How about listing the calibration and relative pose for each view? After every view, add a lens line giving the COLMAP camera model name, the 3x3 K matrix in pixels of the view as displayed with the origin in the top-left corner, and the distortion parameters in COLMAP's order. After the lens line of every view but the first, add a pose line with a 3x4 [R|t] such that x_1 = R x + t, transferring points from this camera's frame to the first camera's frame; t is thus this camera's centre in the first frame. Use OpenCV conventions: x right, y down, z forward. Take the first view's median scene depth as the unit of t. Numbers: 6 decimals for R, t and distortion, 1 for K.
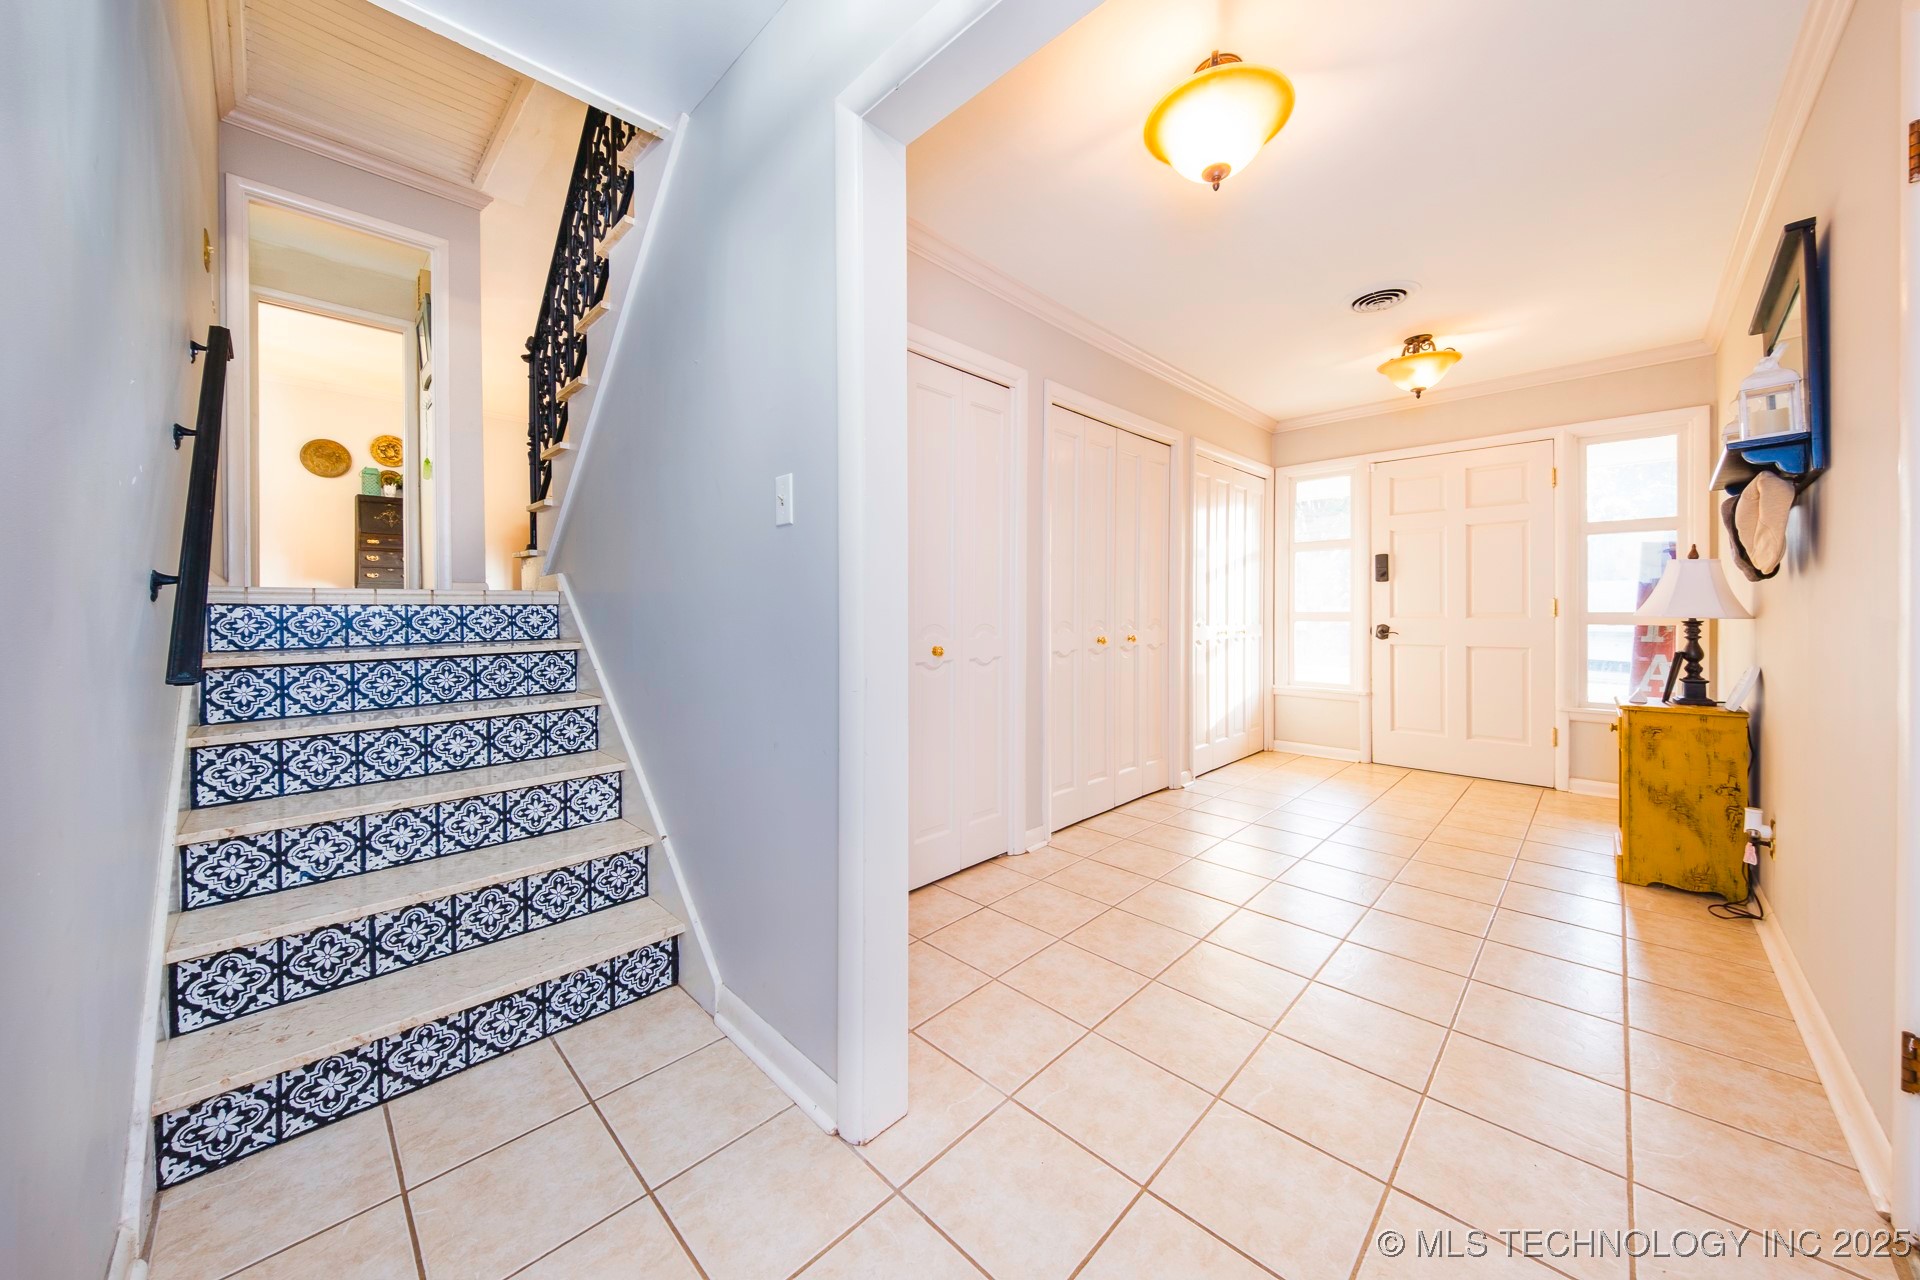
lens RADIAL K [[668.8, 0, 953.8], [0, 668.8, 620.0], [0, 0, 1]] dist [-0.000430, -0.002659]
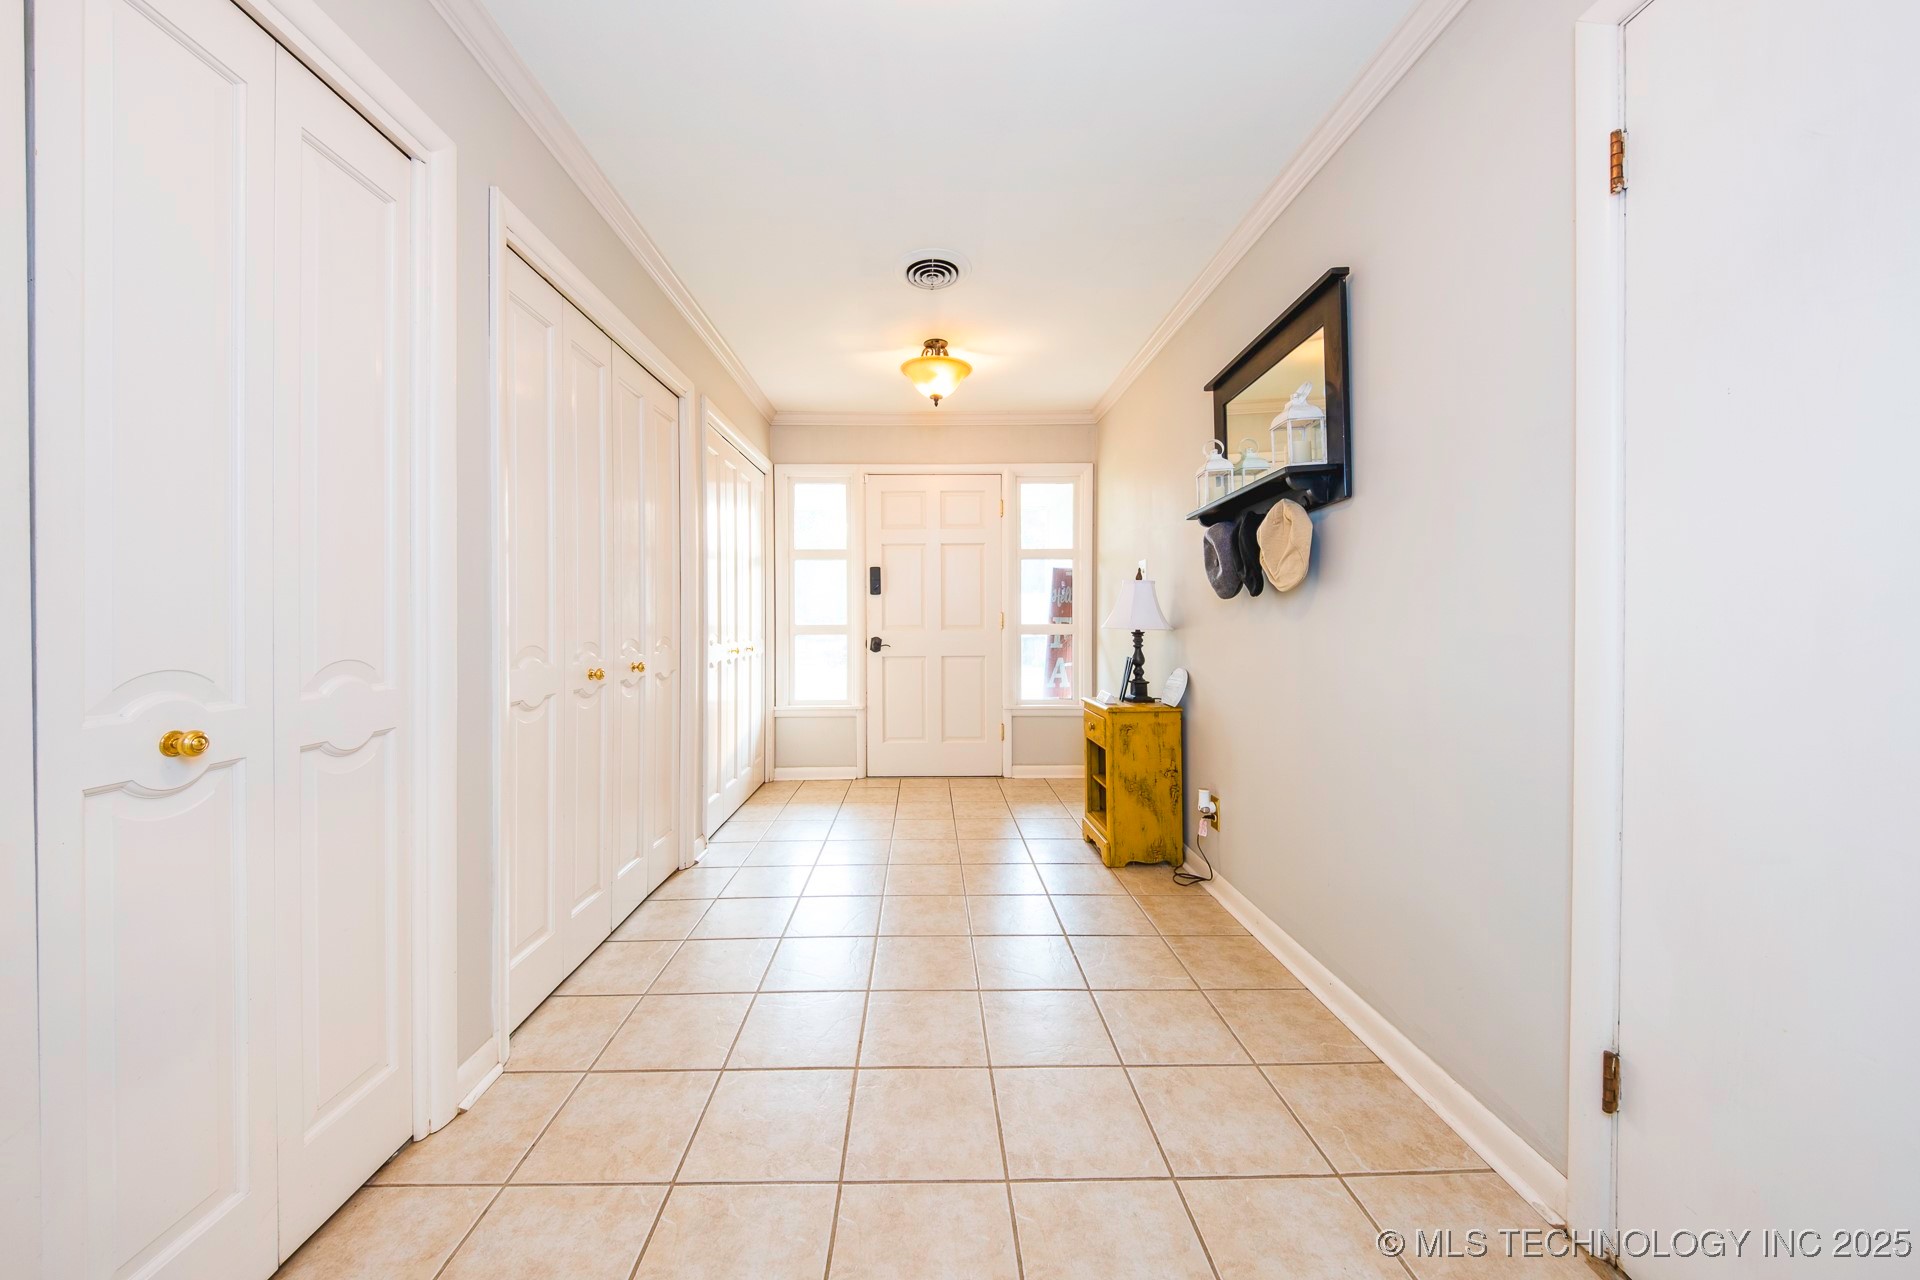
lens RADIAL K [[668.8, 0, 934.0], [0, 668.8, 624.0], [0, 0, 1]] dist [-0.000430, -0.002659]
pose [[0.714817, -0.004832, 0.699294, 0.012664], [0.013055, 0.999894, -0.006436, -0.007630], [-0.699189, 0.013730, 0.714805, 0.324722]]
